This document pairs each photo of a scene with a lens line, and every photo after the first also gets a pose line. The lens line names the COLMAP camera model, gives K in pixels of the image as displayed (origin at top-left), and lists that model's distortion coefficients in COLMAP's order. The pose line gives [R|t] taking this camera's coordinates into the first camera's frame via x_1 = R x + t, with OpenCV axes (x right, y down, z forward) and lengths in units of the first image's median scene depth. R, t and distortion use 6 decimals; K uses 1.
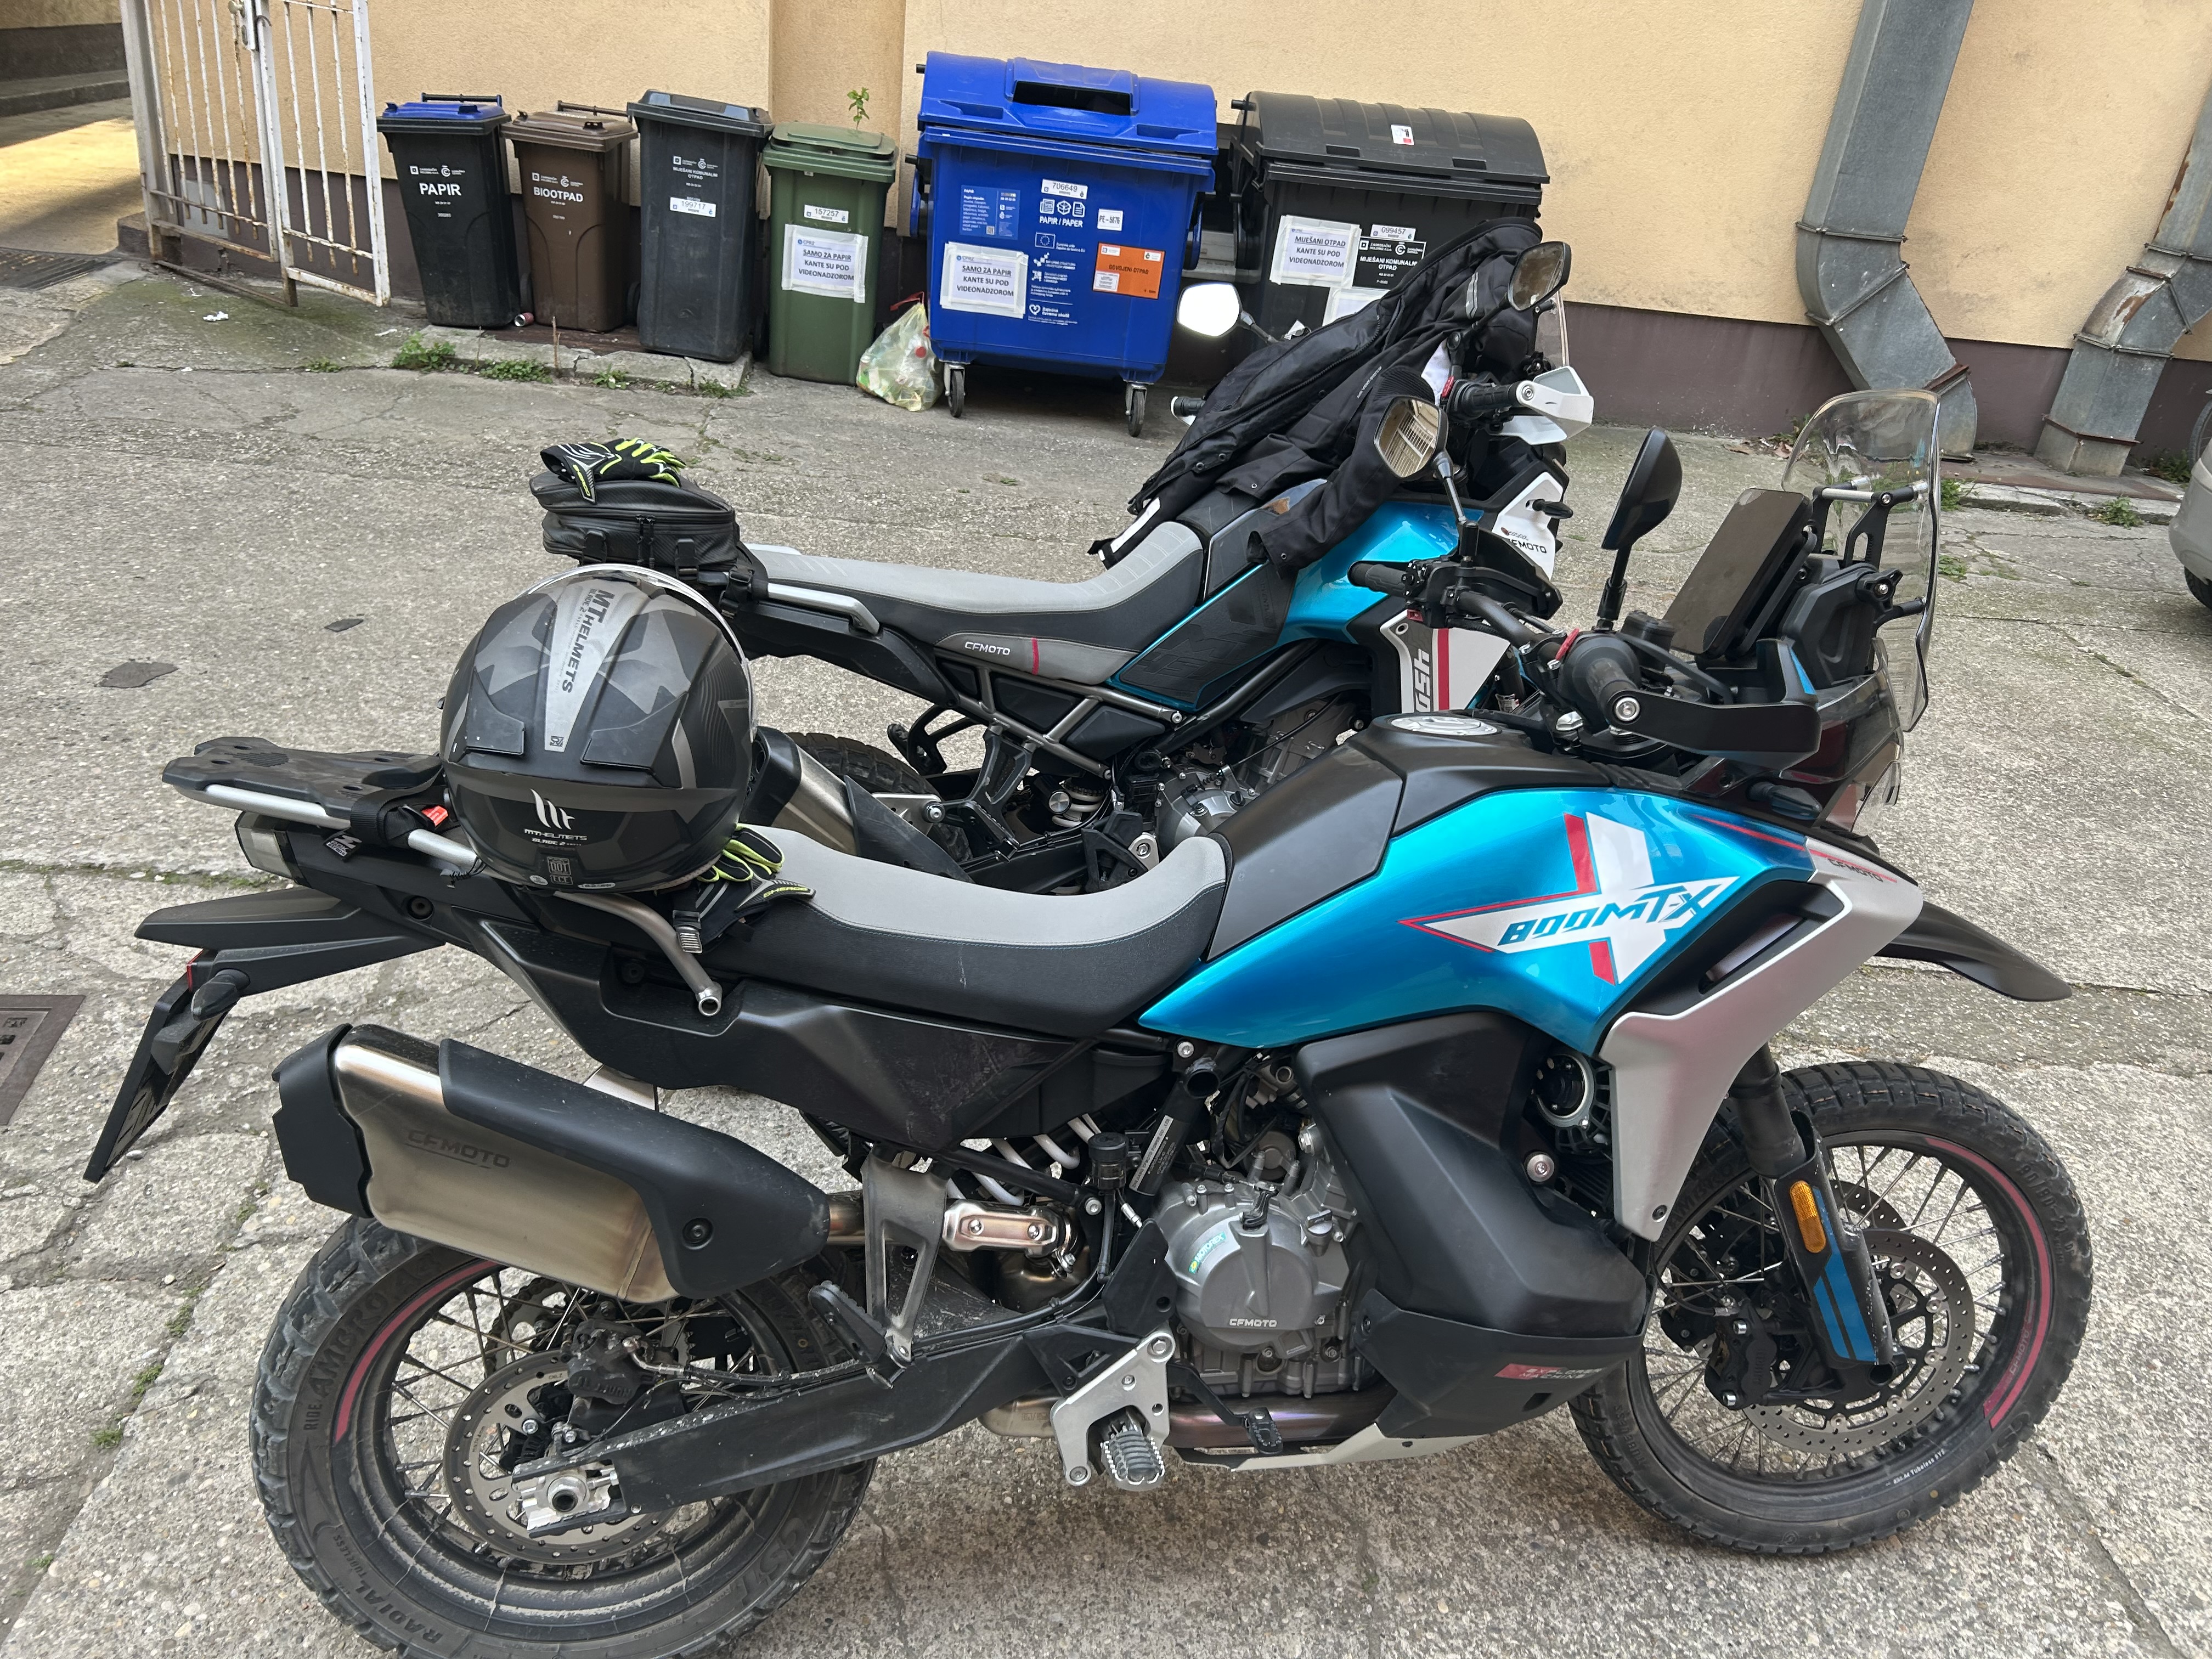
lens RADIAL K [[1687.1, 0, 1106.0], [0, 1687.1, 829.5], [0, 0, 1]] dist [0.000215, -0.001531]
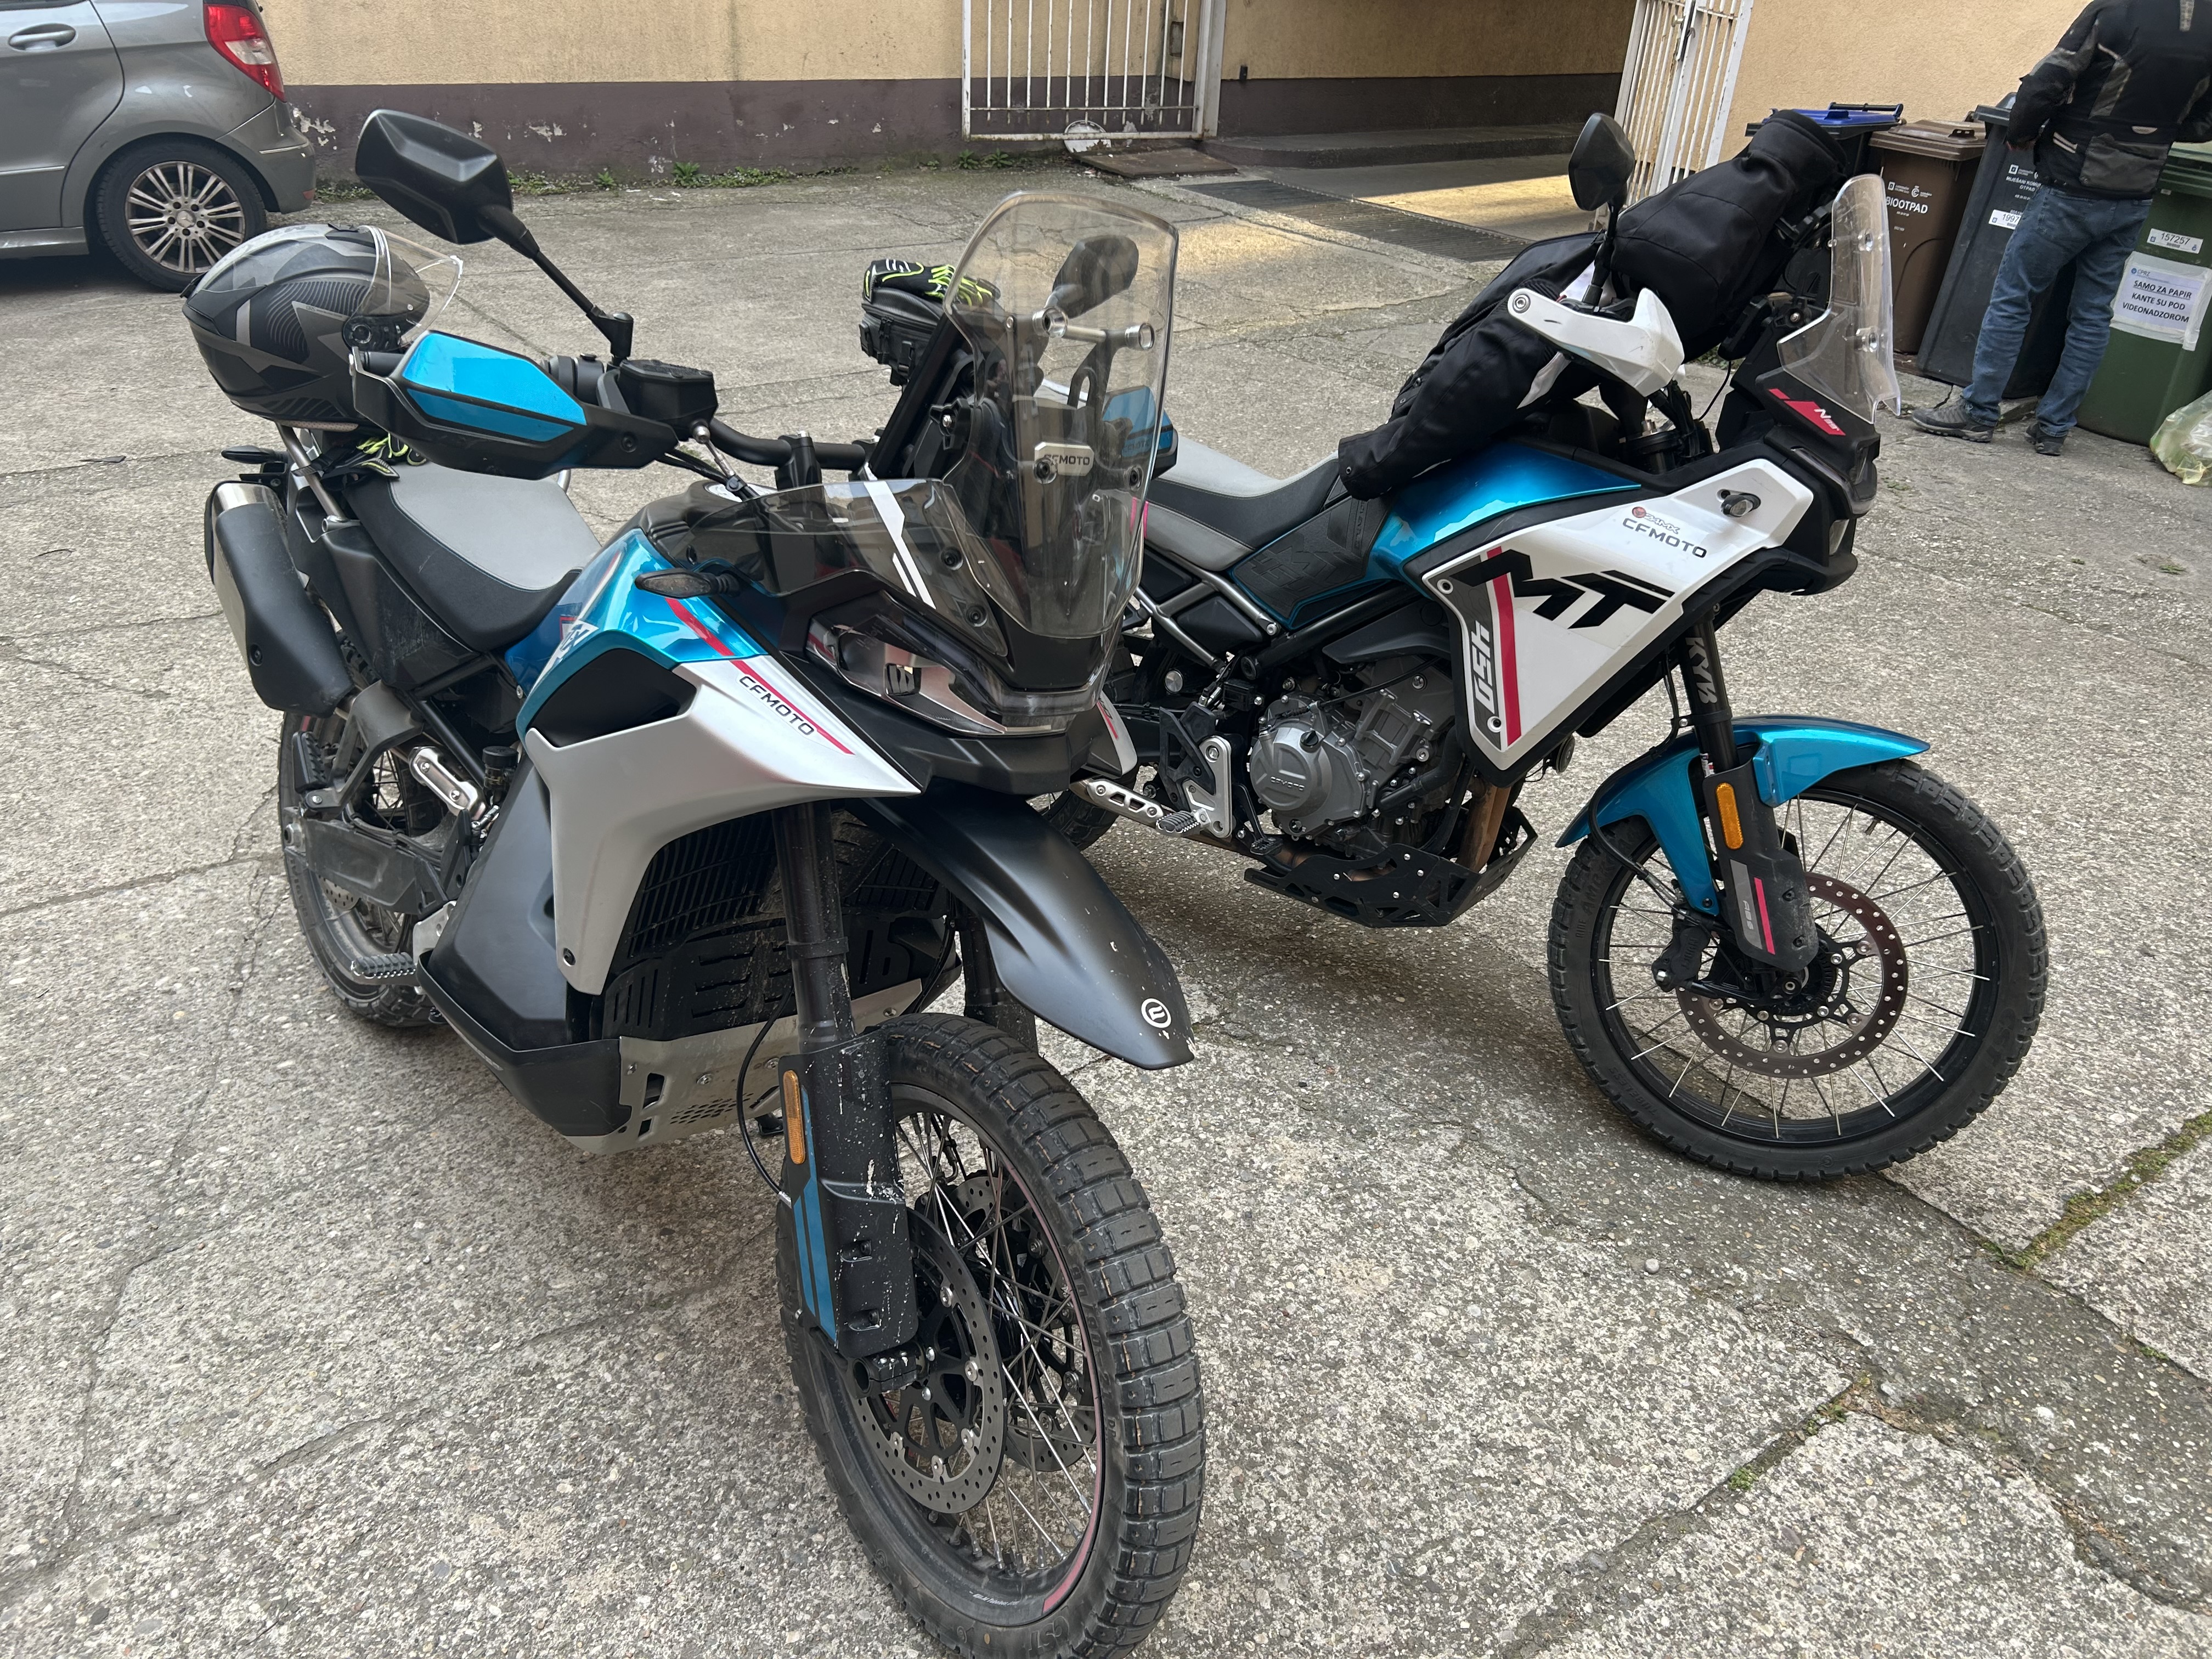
lens RADIAL K [[1687.1, 0, 1106.0], [0, 1687.1, 829.5], [0, 0, 1]] dist [0.000215, -0.001531]
pose [[0.523177, 0.333412, -0.784298, 0.763092], [-0.364467, 0.919423, 0.147732, -0.067505], [0.770357, 0.208560, 0.602538, 0.371435]]
